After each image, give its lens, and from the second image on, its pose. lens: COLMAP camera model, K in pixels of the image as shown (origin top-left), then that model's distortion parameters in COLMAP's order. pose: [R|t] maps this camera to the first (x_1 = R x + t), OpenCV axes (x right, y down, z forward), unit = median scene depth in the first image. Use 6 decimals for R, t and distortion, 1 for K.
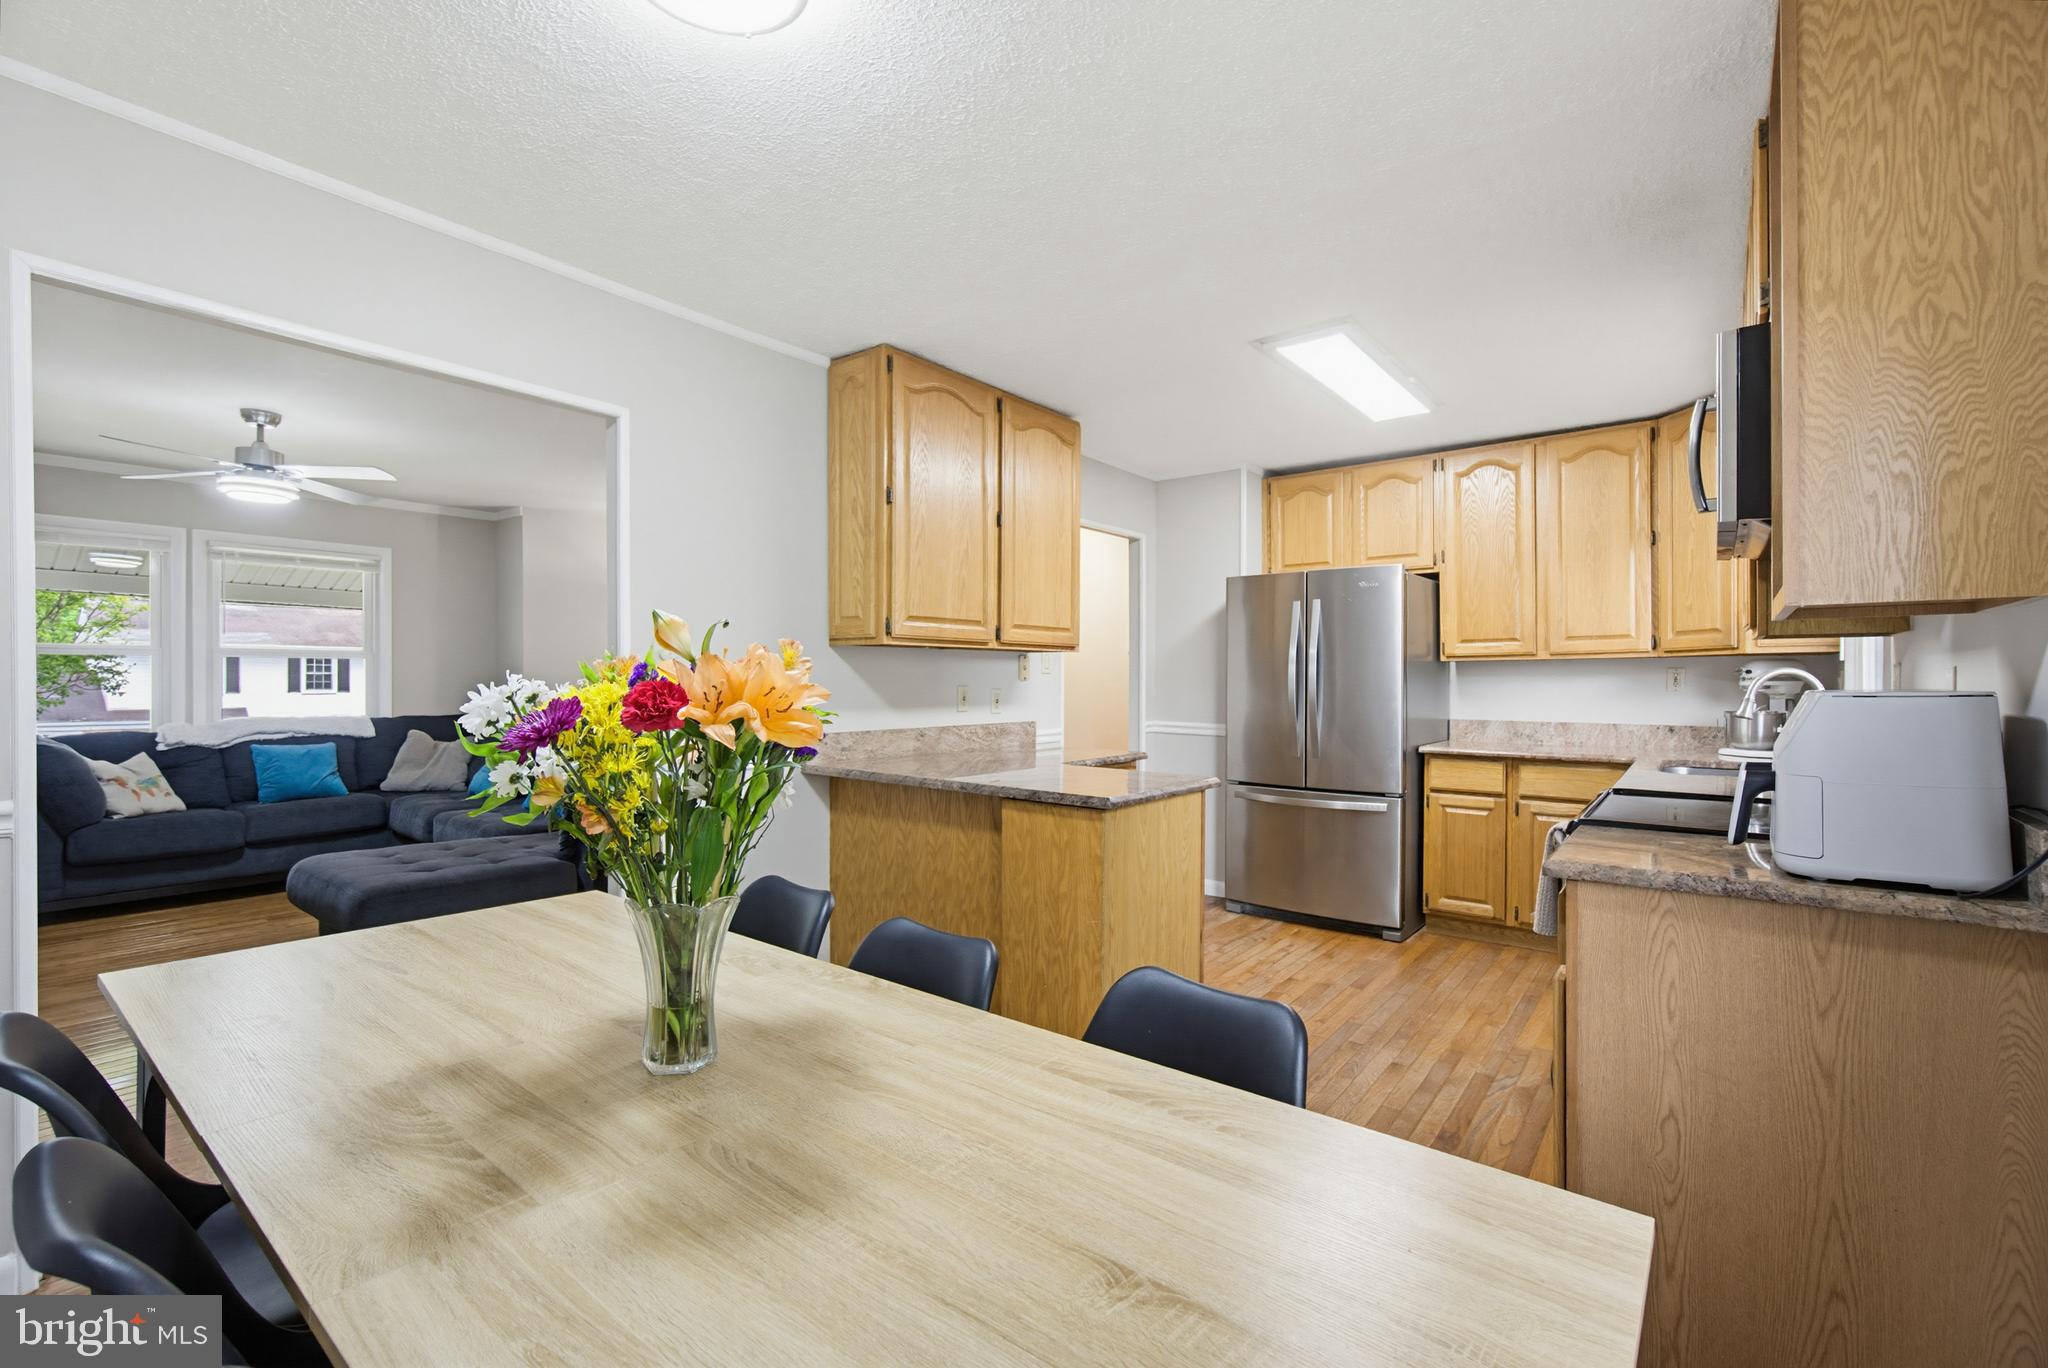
lens RADIAL K [[883.3, 0, 1018.6], [0, 883.3, 684.9], [0, 0, 1]] dist [-0.002269, 0.001258]
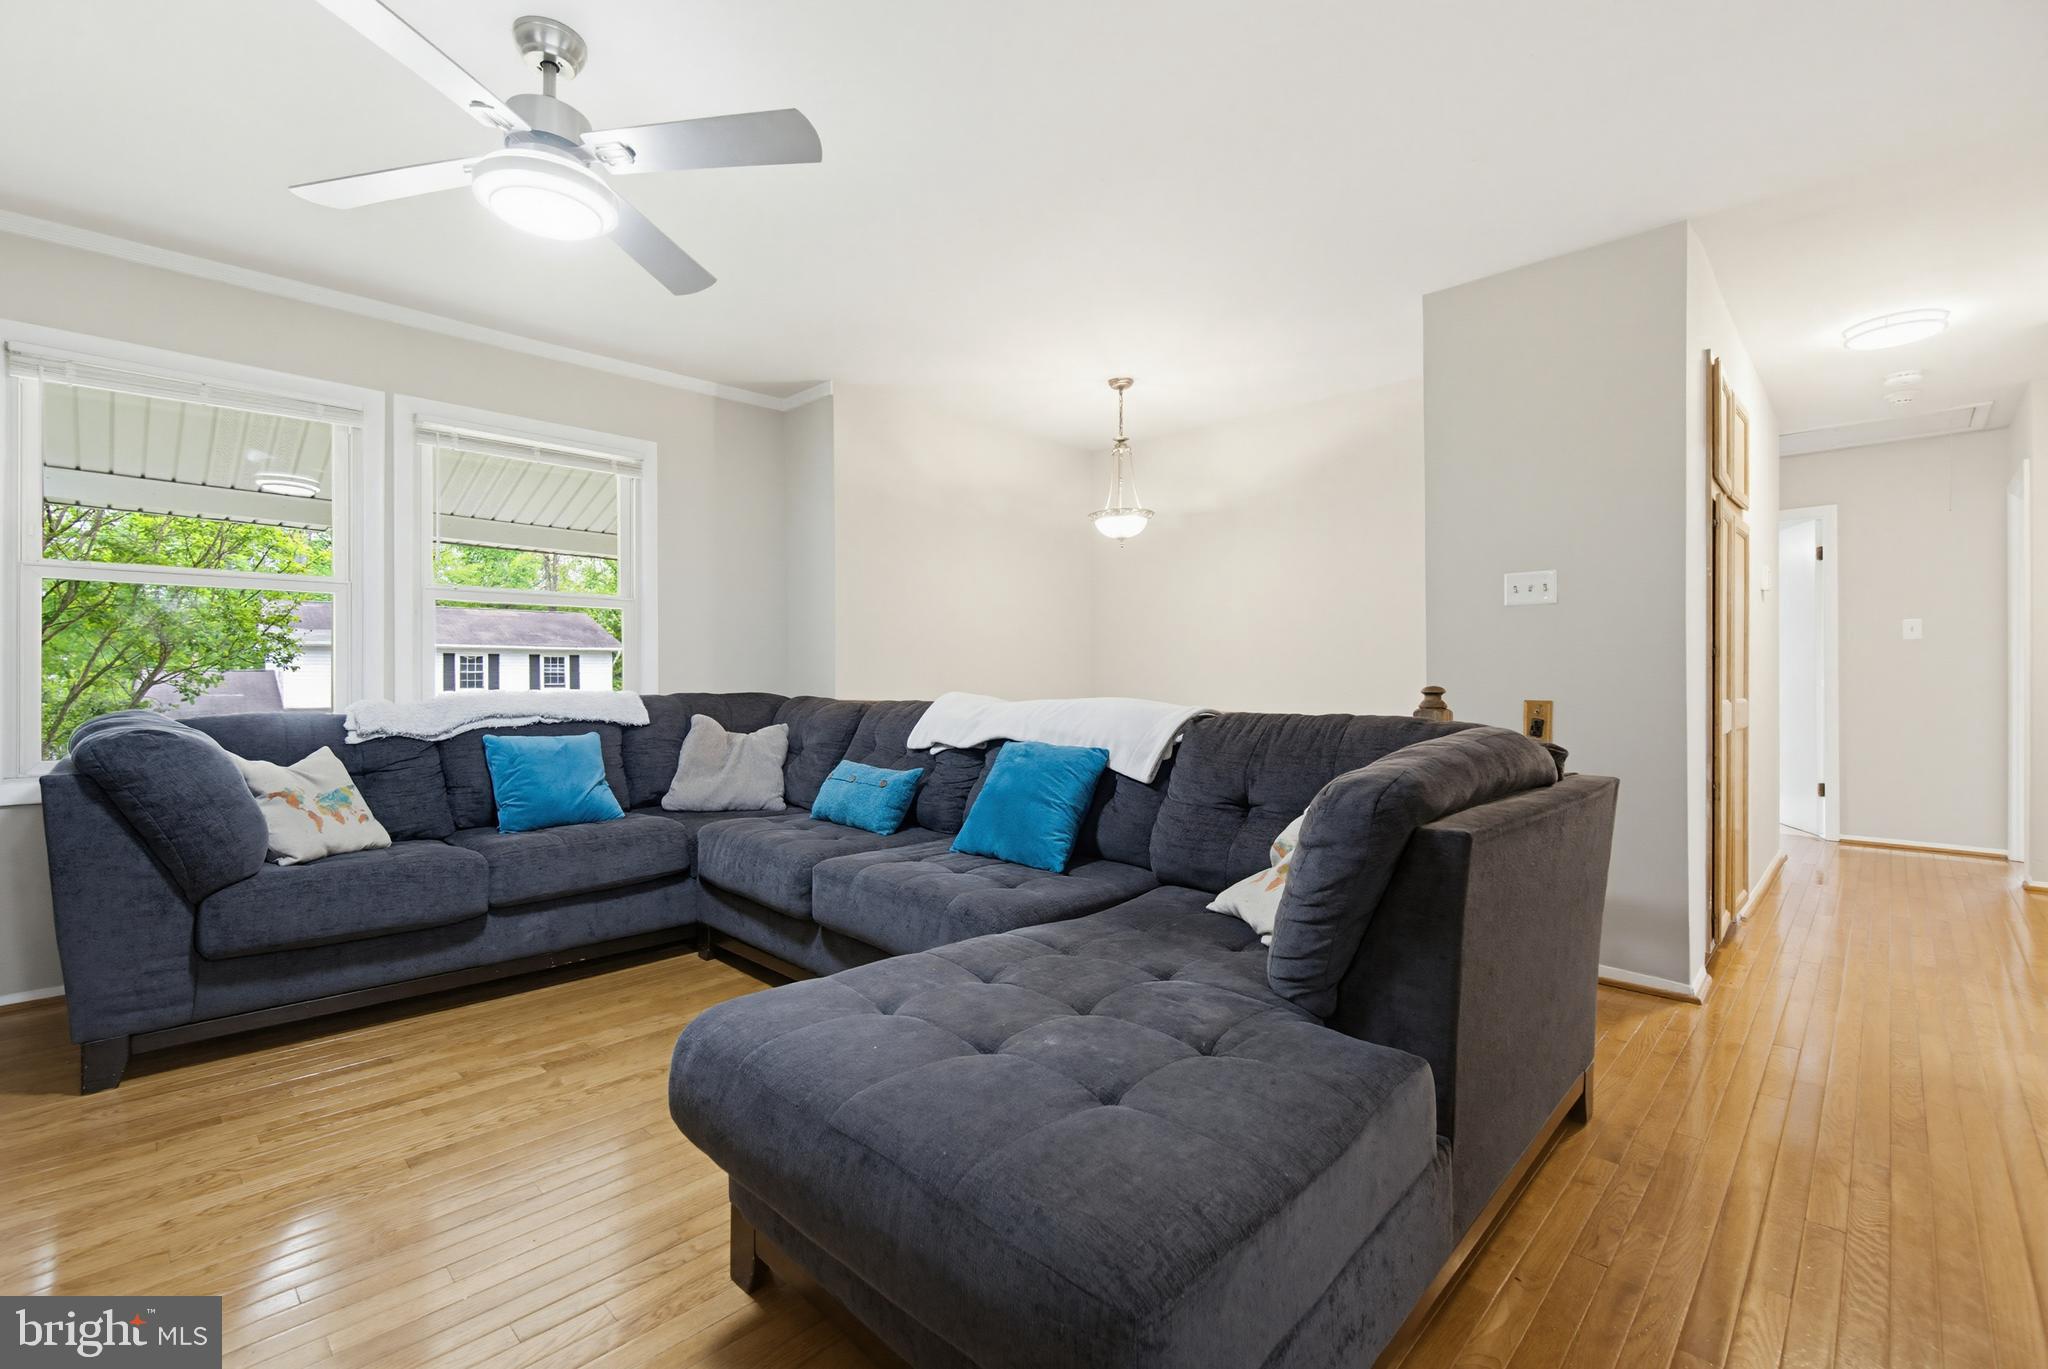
lens RADIAL K [[883.3, 0, 1001.6], [0, 883.3, 685.2], [0, 0, 1]] dist [-0.002269, 0.001258]
pose [[0.992759, -0.004517, -0.120039, -0.441752], [0.004480, 0.999990, -0.000579, 0.035223], [0.120041, 0.000037, 0.992769, 0.437961]]
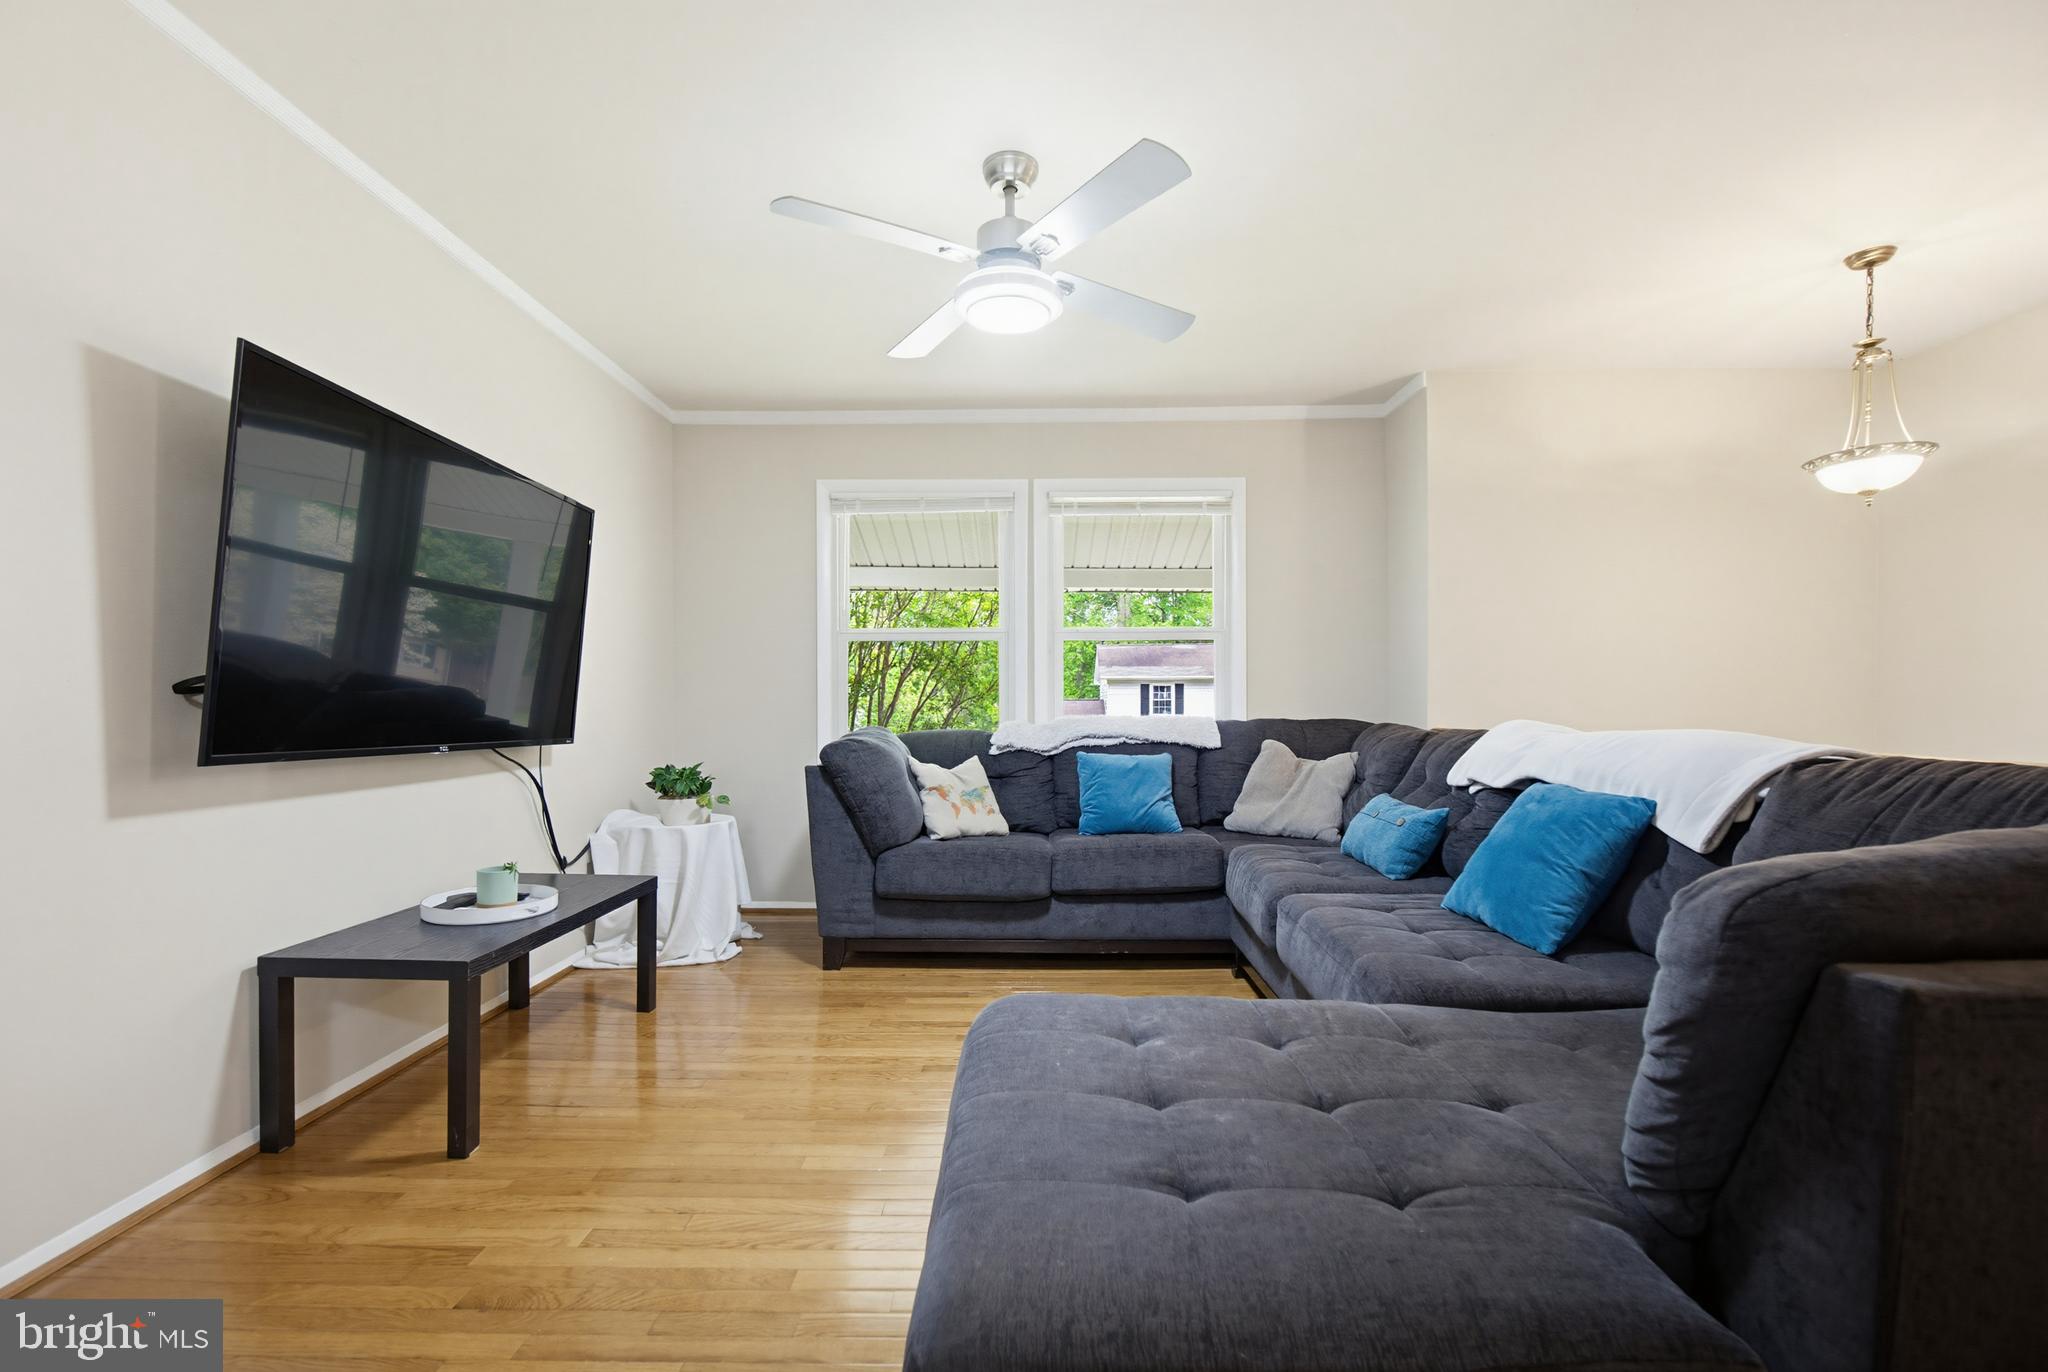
lens RADIAL K [[883.3, 0, 1022.3], [0, 883.3, 725.3], [0, 0, 1]] dist [-0.002269, 0.001258]
pose [[0.611676, 0.011213, -0.791029, -0.317304], [-0.001288, 0.999912, 0.013178, 0.036264], [0.791108, -0.007042, 0.611636, 0.516081]]
